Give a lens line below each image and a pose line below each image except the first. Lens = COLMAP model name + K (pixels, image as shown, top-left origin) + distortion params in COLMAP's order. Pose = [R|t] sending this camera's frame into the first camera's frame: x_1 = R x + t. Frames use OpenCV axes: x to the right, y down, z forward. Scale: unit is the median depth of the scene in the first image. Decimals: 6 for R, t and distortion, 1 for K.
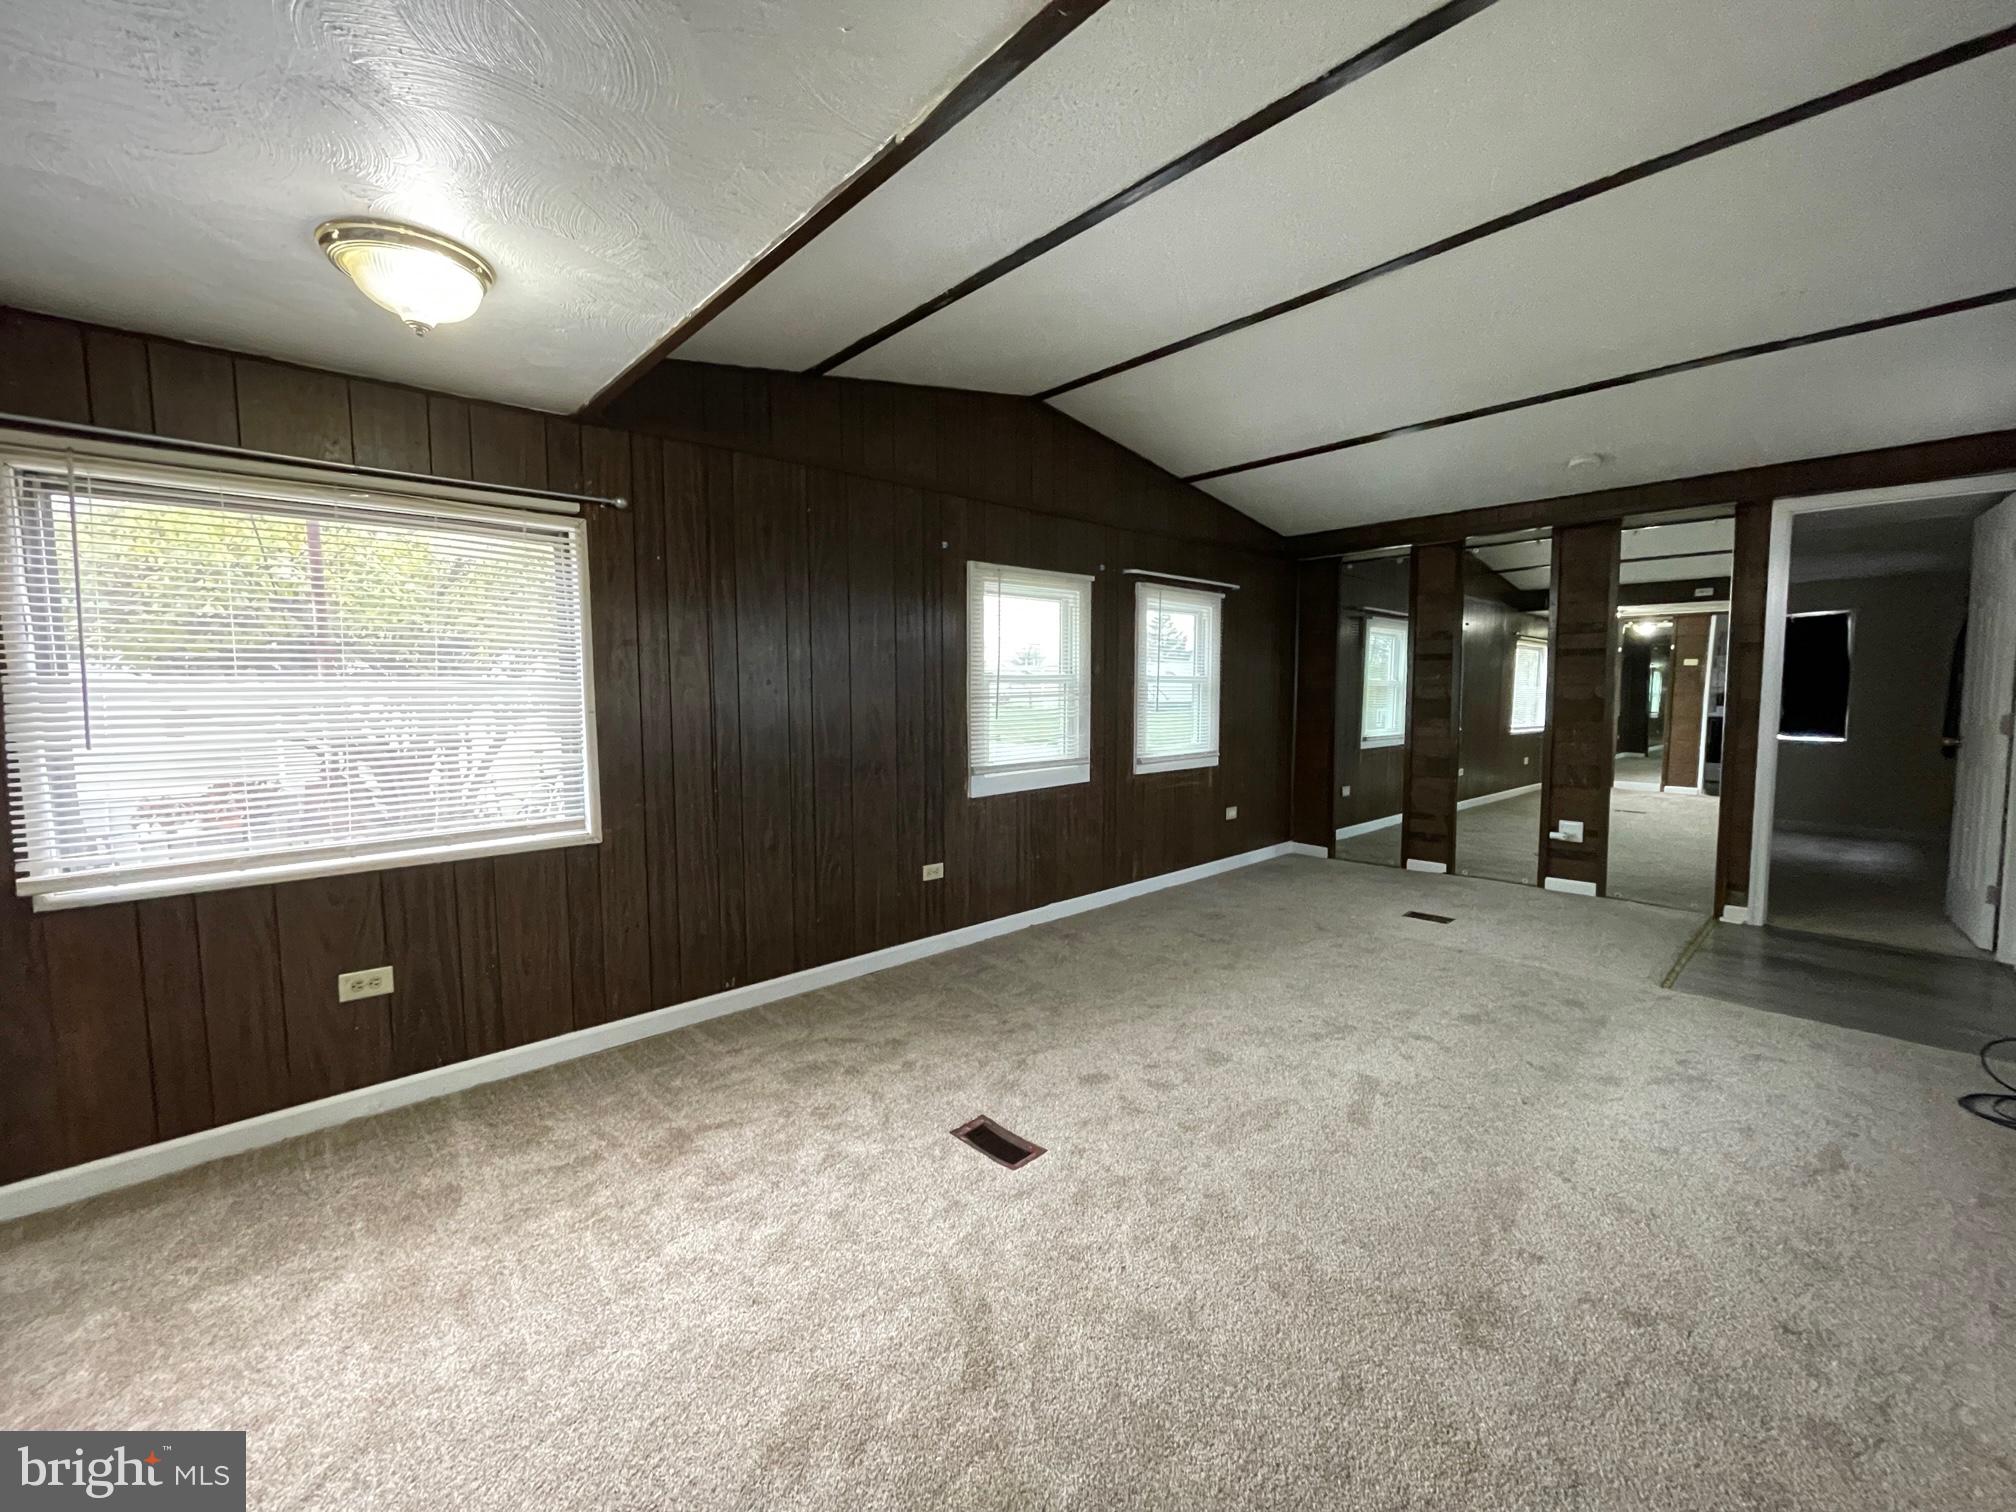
lens RADIAL K [[812.3, 0, 1007.4], [0, 812.3, 751.2], [0, 0, 1]] dist [-0.000870, -0.000642]
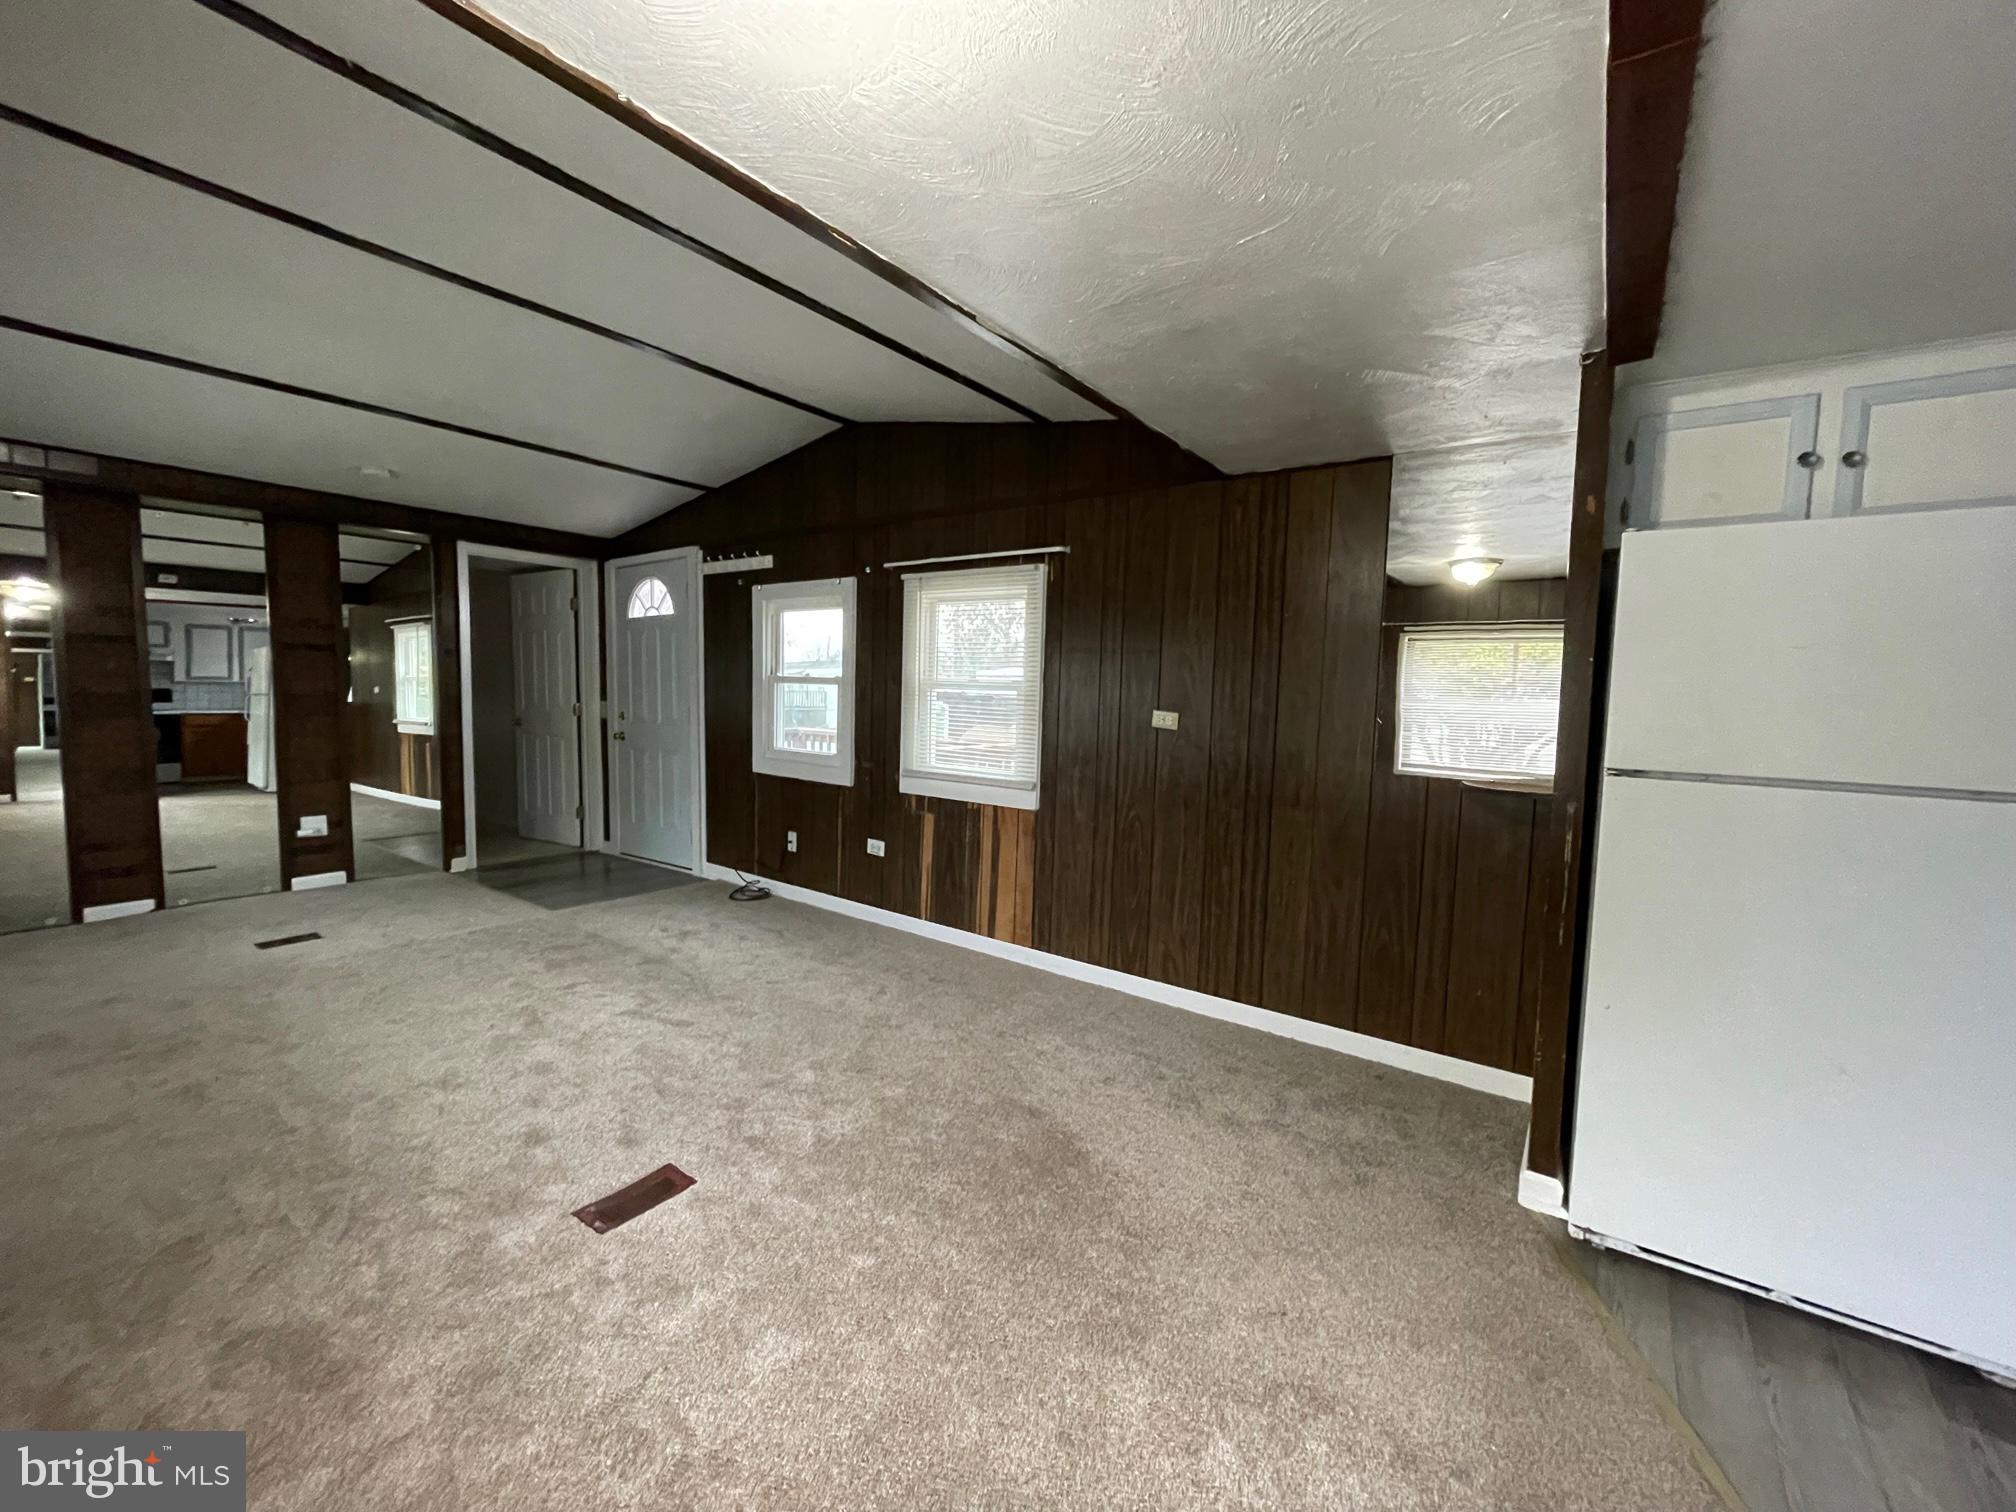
lens RADIAL K [[812.3, 0, 1007.4], [0, 812.3, 751.2], [0, 0, 1]] dist [-0.000870, -0.000642]
pose [[-0.192779, -0.071665, 0.978622, -0.588925], [0.056149, 0.994890, 0.083917, -0.038719], [-0.979634, 0.071126, -0.187770, 0.462868]]
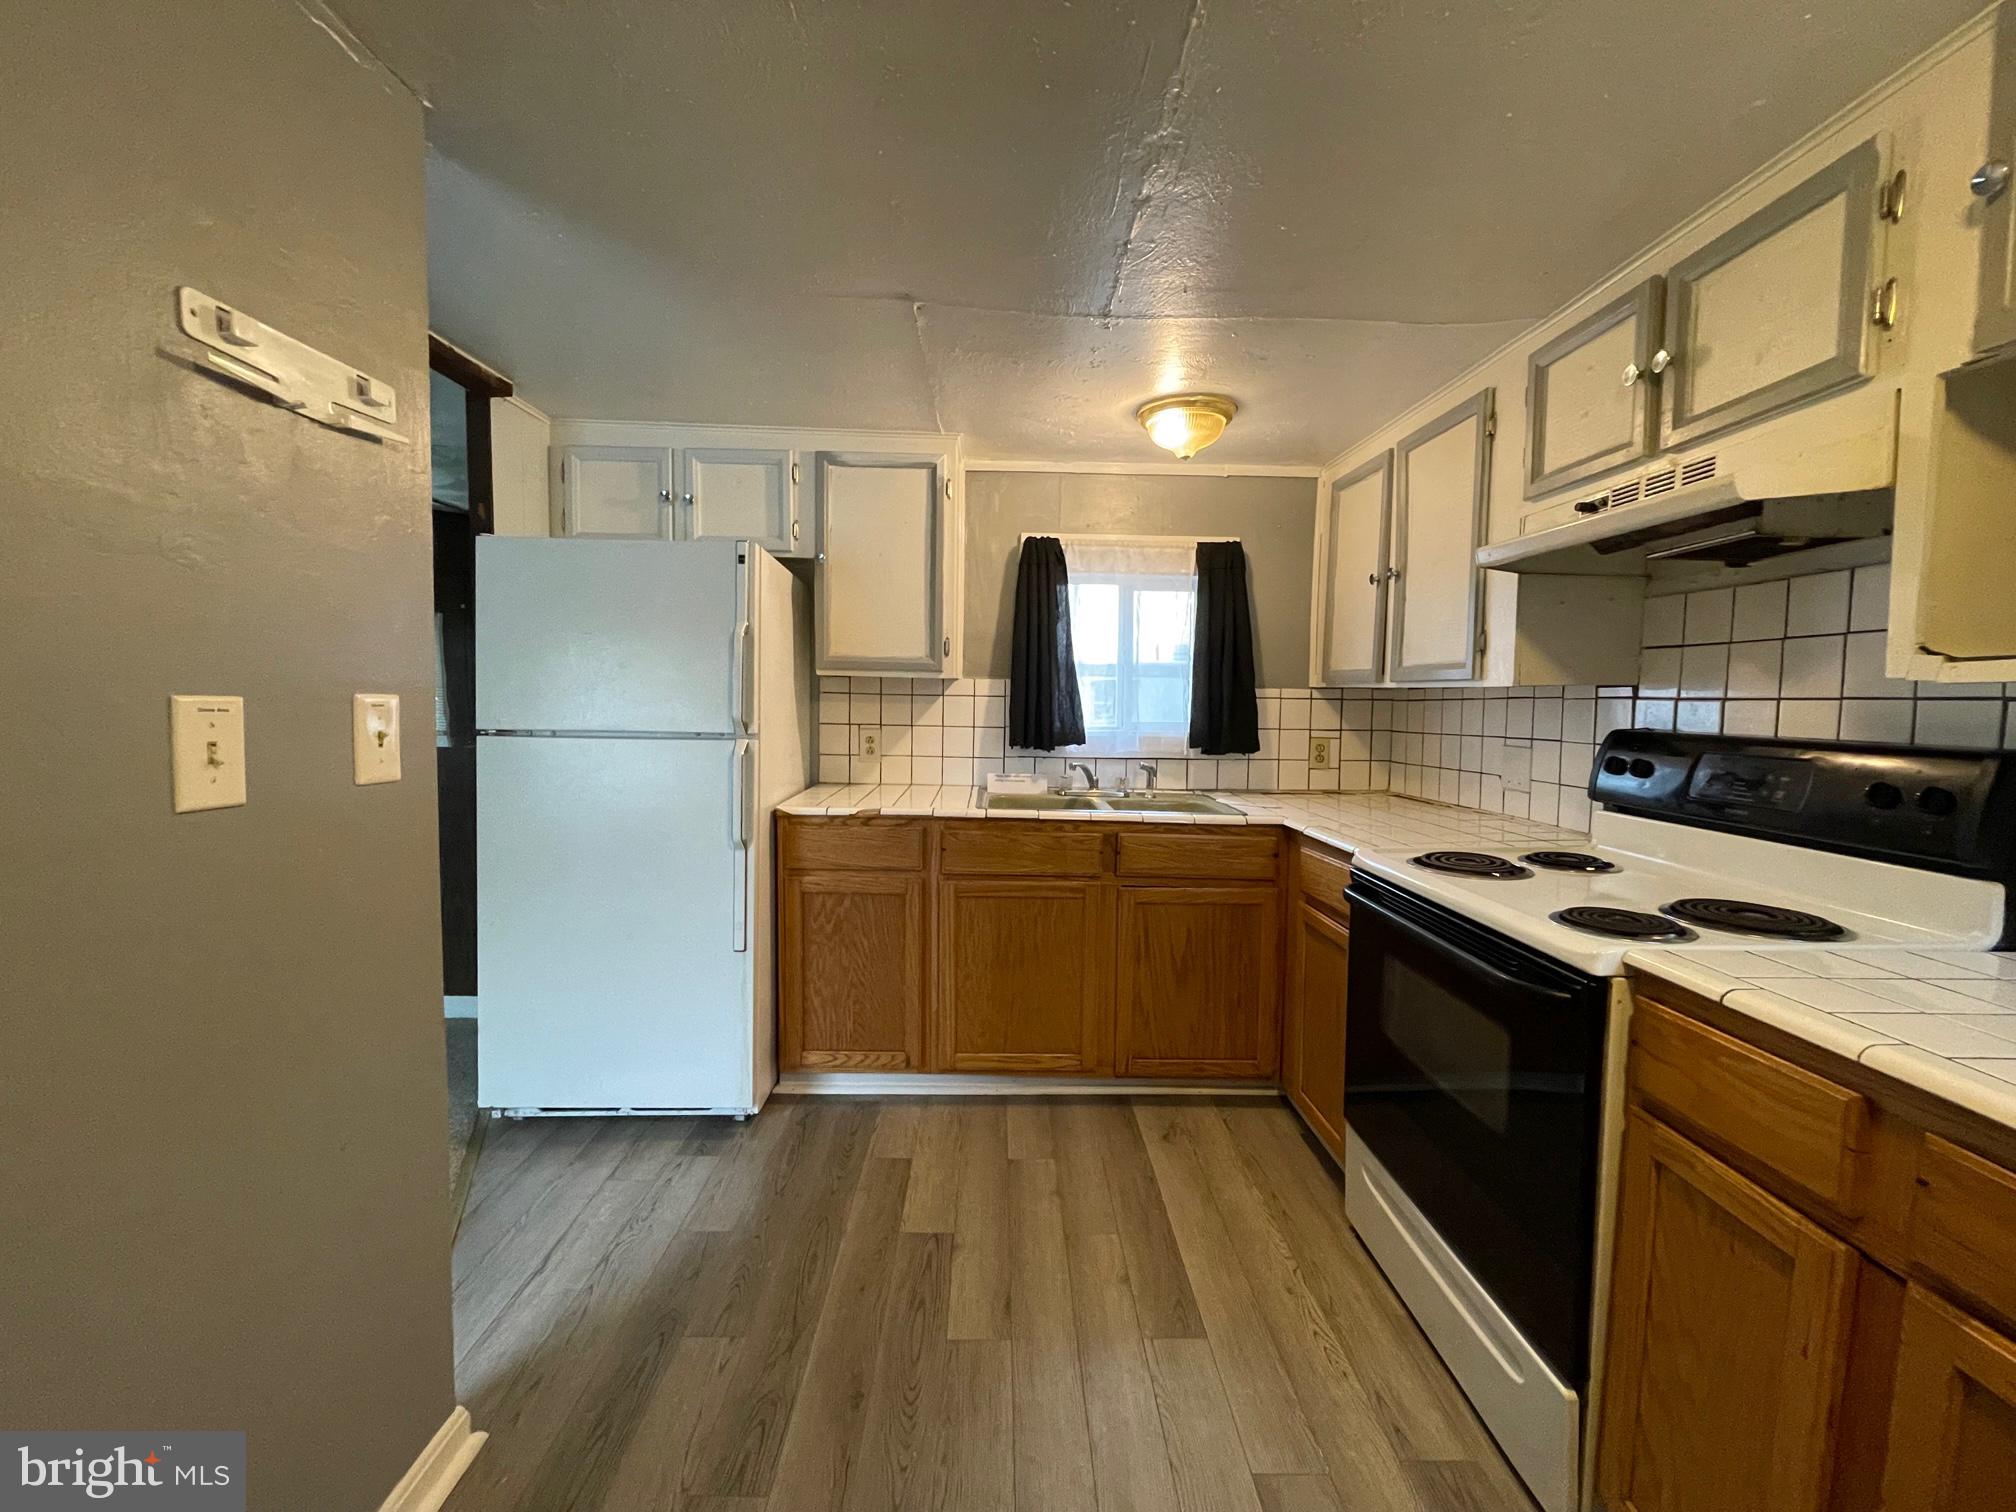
lens RADIAL K [[812.3, 0, 1007.4], [0, 812.3, 751.2], [0, 0, 1]] dist [-0.000870, -0.000642]
pose [[-0.749023, -0.056307, 0.660147, -0.885796], [0.041105, 0.990513, 0.131125, -0.011906], [-0.661268, 0.125351, -0.739602, 0.183818]]
